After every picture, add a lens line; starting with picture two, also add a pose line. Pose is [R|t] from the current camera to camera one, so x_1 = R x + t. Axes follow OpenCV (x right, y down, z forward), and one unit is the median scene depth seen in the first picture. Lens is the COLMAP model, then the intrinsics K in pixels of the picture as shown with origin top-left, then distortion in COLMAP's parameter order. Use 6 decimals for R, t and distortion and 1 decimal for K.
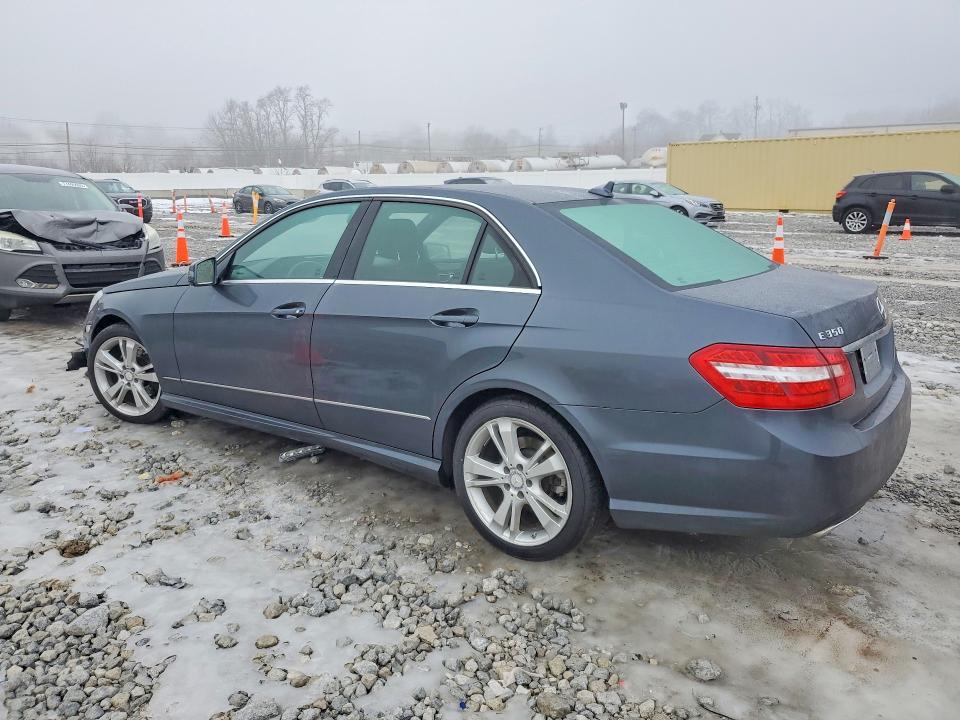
lens RADIAL K [[761.6, 0, 480.0], [0, 761.6, 360.0], [0, 0, 1]] dist [0.028589, -0.000290]
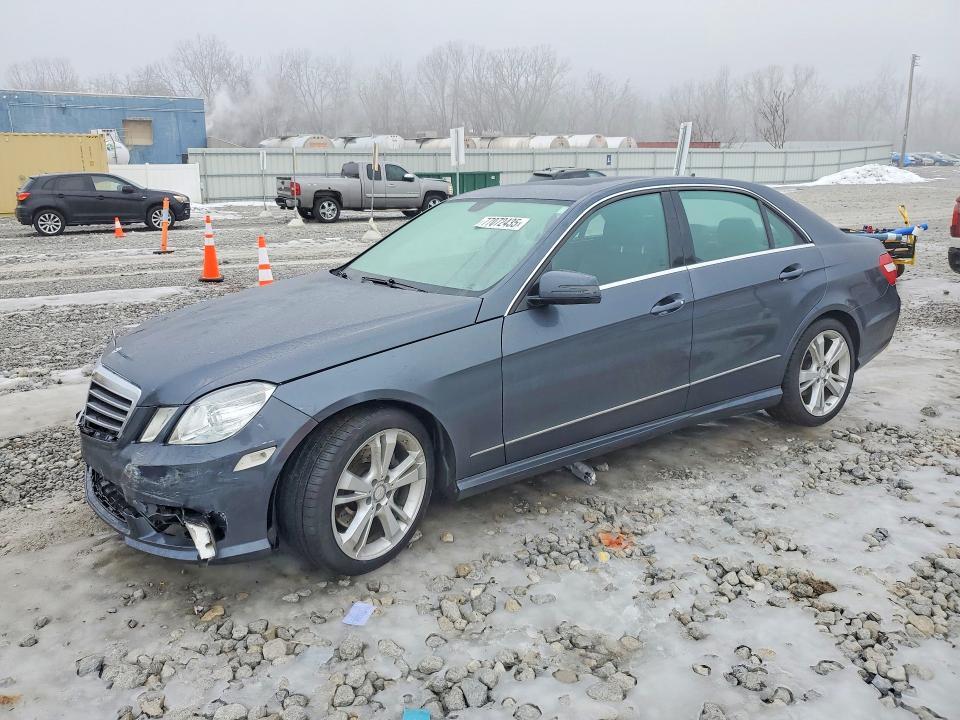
lens RADIAL K [[730.4, 0, 480.0], [0, 730.4, 360.0], [0, 0, 1]] dist [0.025452, -0.000029]
pose [[0.333732, -0.232522, 0.913541, -0.254184], [0.227762, 0.960279, 0.161213, -0.042762], [-0.914739, 0.154267, 0.373435, 0.184997]]
